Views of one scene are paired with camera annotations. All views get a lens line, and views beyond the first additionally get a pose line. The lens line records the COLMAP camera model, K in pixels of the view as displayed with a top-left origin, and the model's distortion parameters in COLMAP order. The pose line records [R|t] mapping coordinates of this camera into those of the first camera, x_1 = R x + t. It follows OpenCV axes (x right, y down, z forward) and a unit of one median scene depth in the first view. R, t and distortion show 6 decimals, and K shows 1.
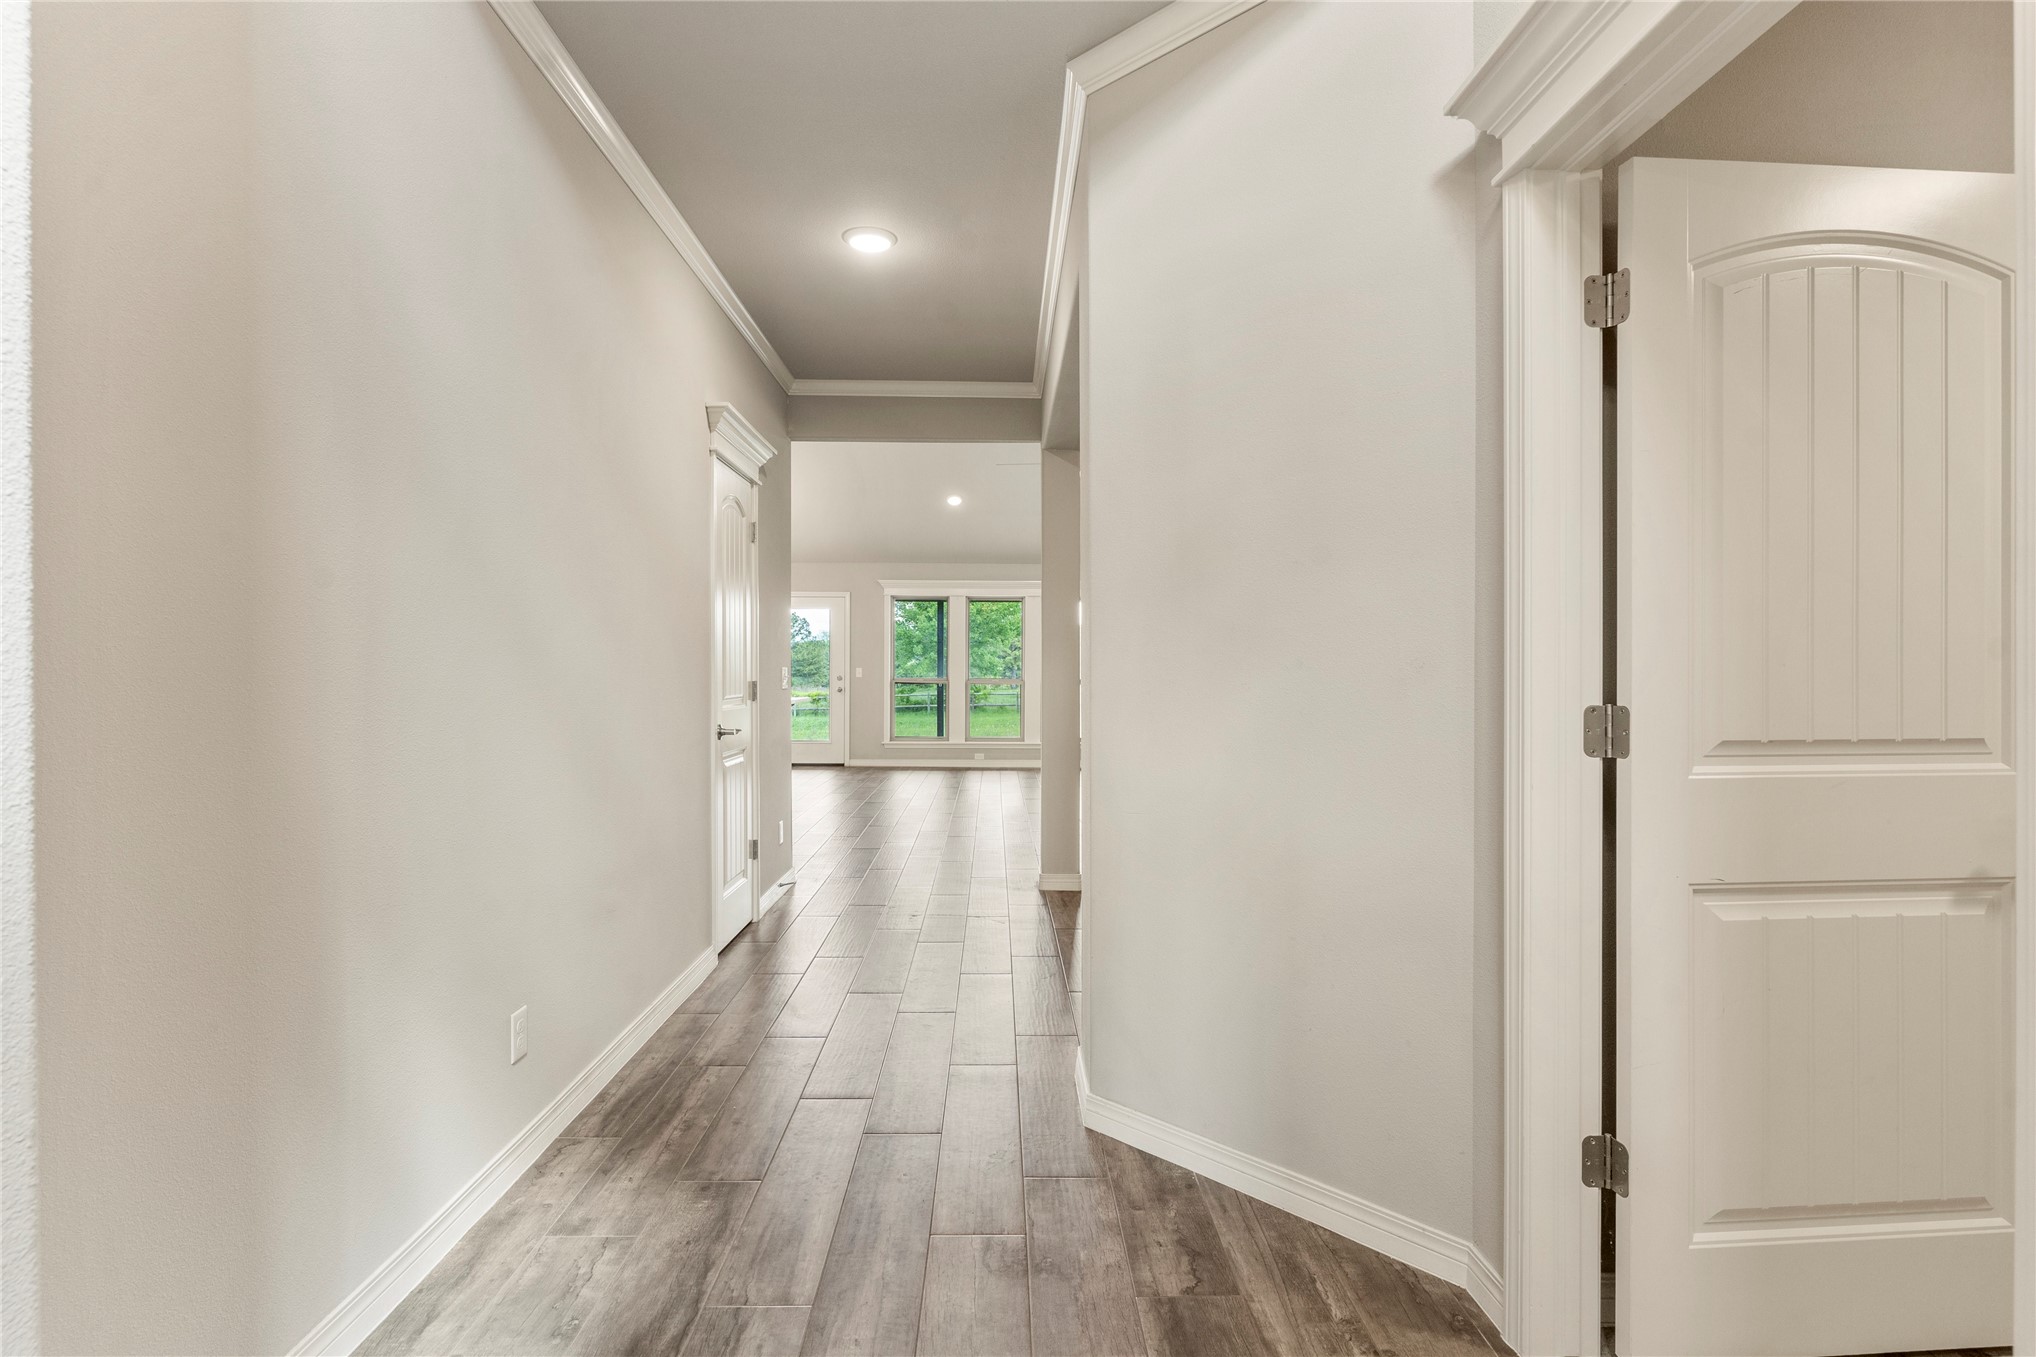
lens RADIAL K [[1007.2, 0, 1011.7], [0, 1007.2, 673.6], [0, 0, 1]] dist [-0.001385, 0.001799]
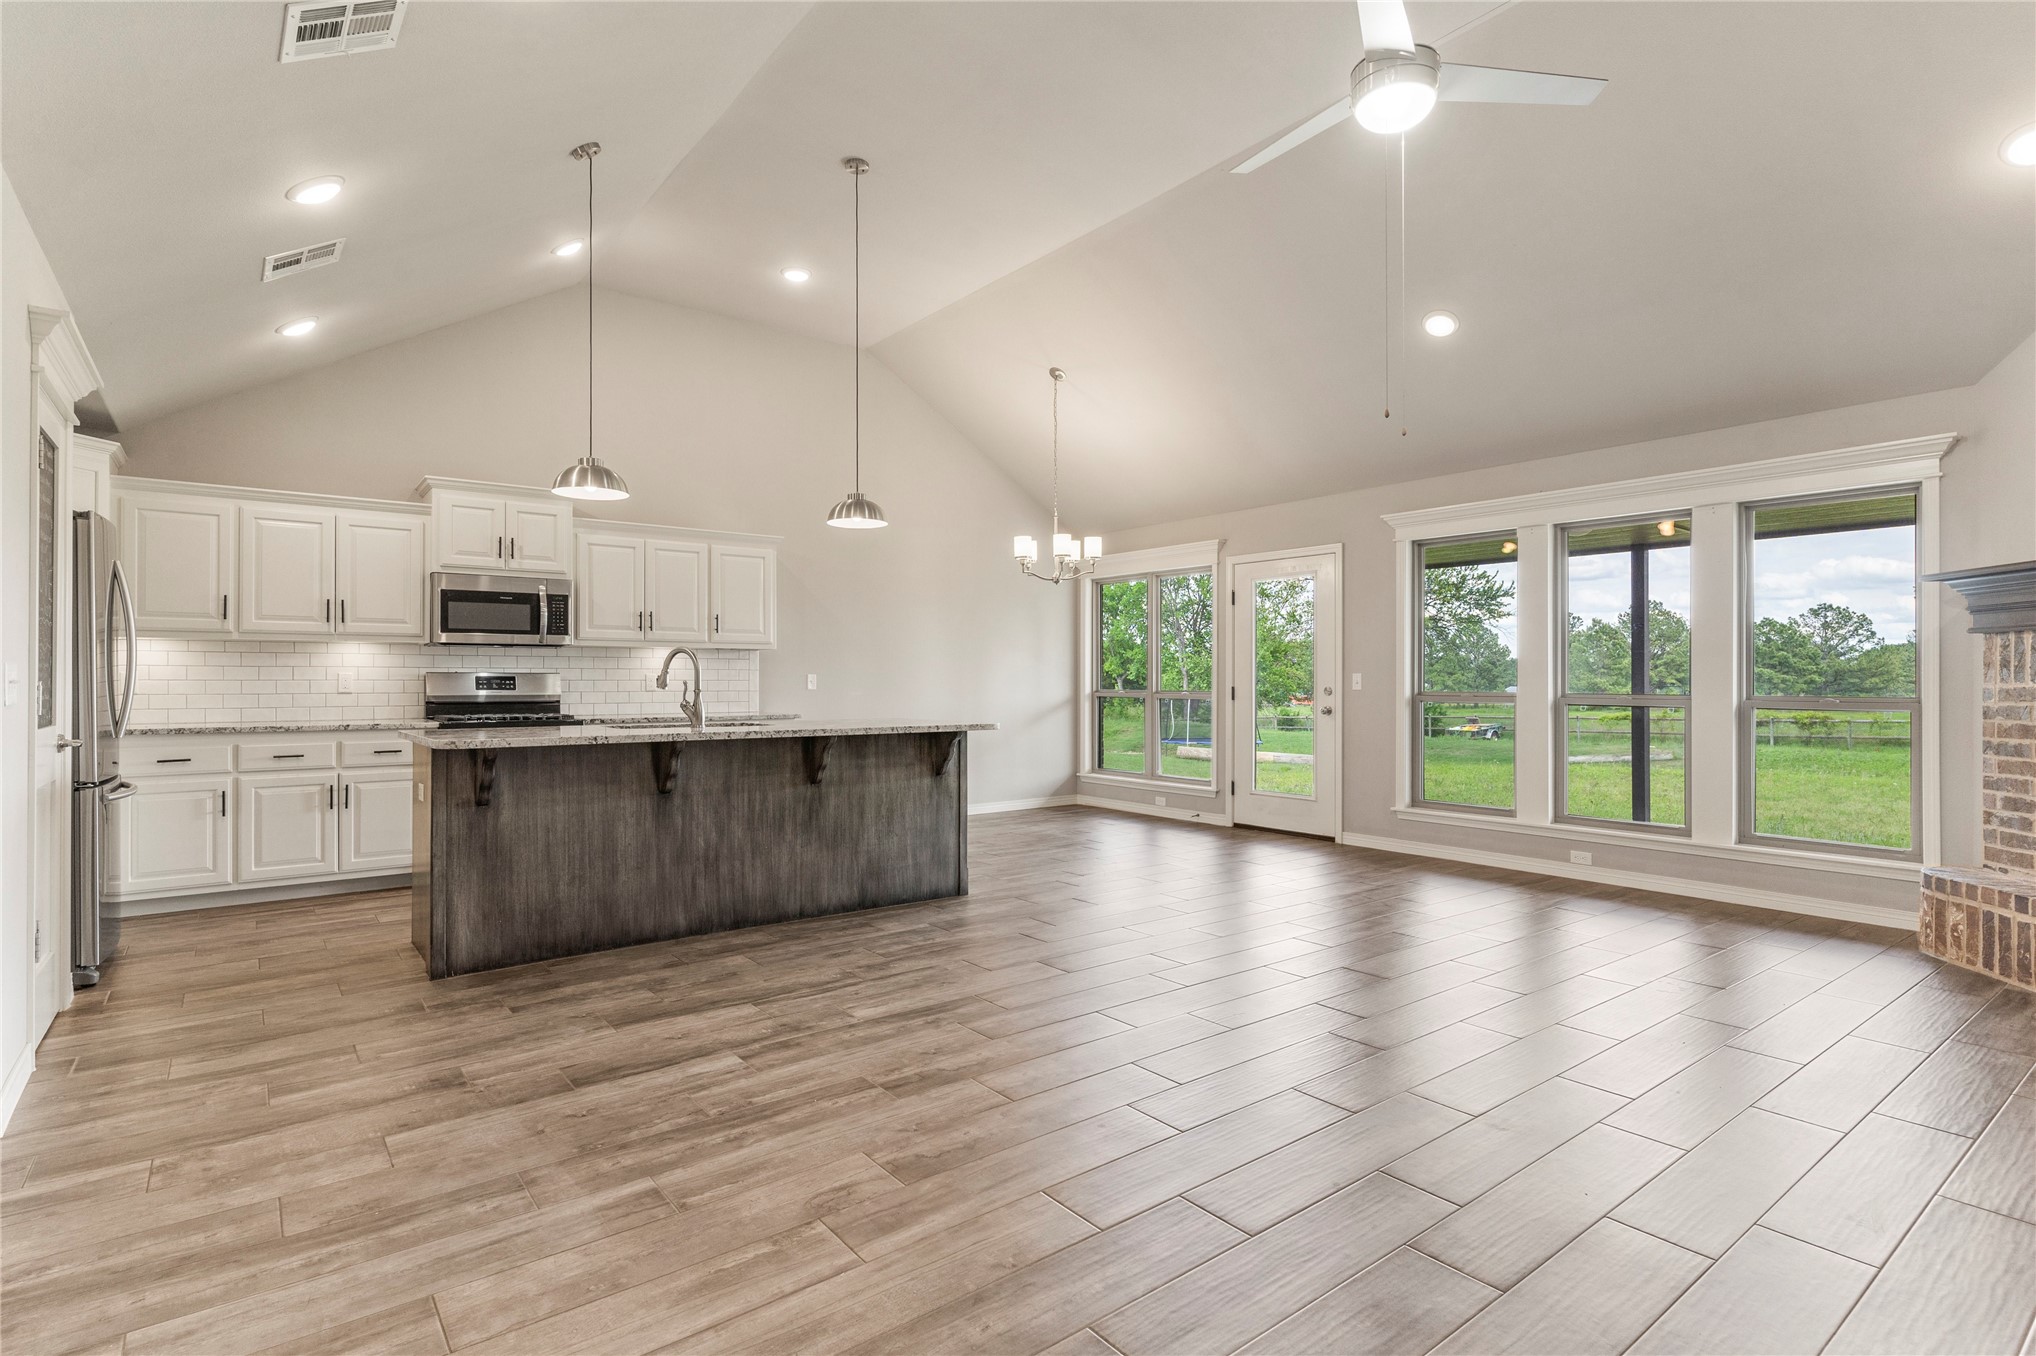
lens RADIAL K [[998.3, 0, 1007.8], [0, 998.3, 675.2], [0, 0, 1]] dist [0.003274, -0.000247]
pose [[0.595769, -0.007545, -0.803120, 0.187728], [-0.002380, 0.999935, -0.011160, 0.002035], [0.803152, 0.008560, 0.595713, 0.505528]]
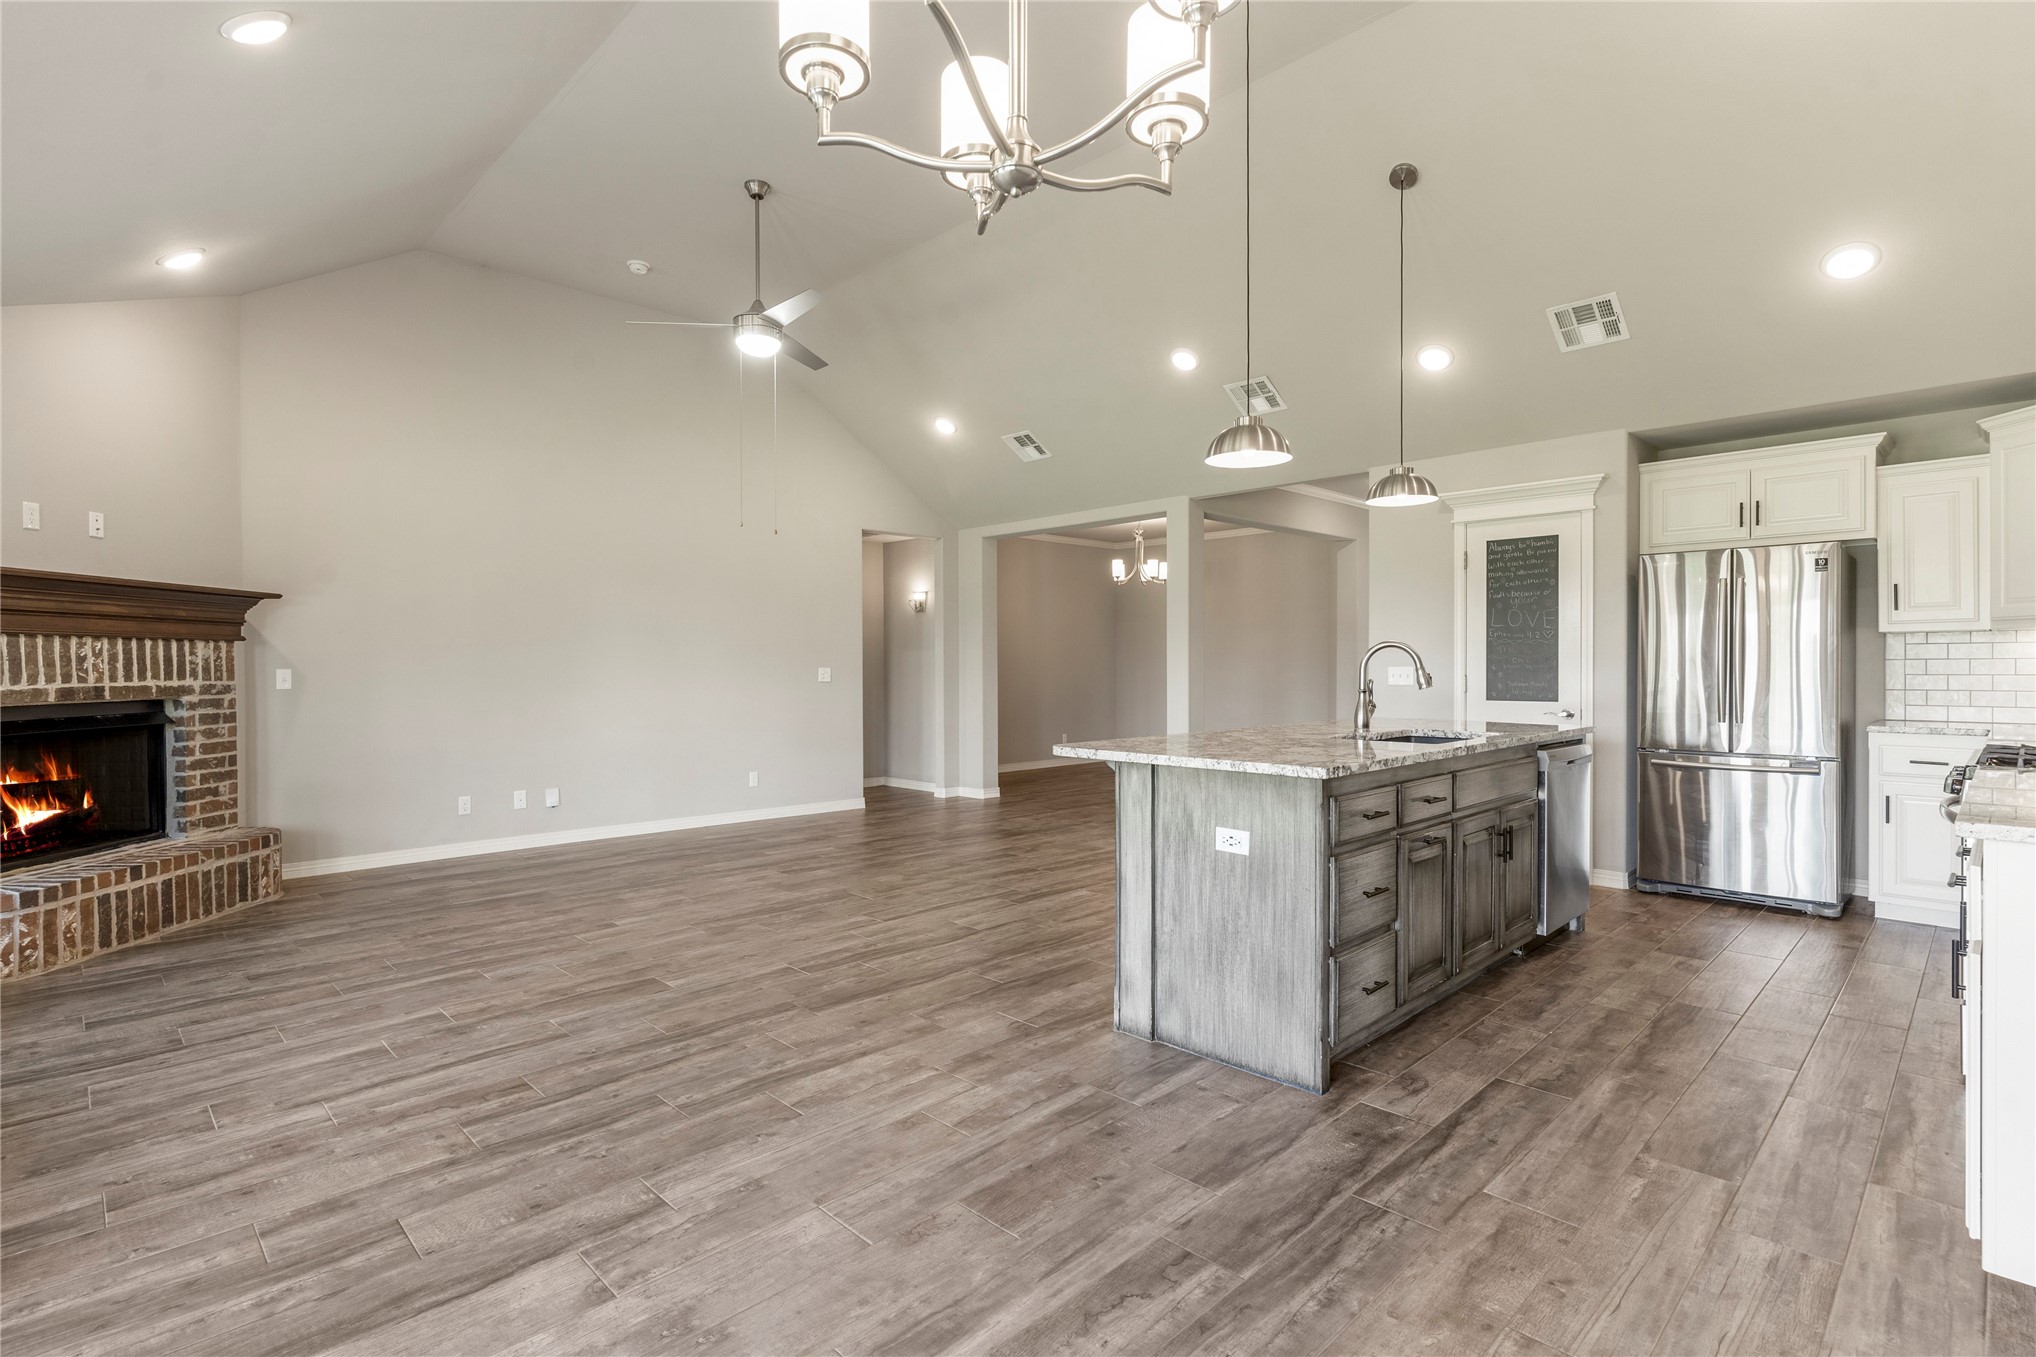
lens RADIAL K [[985.0, 0, 1008.1], [0, 985.0, 673.8], [0, 0, 1]] dist [-0.001509, -0.000948]
pose [[-0.688284, -0.006844, 0.725409, -0.346243], [0.004509, 0.999896, 0.013712, -0.006842], [-0.725427, 0.012708, -0.688181, 0.954928]]
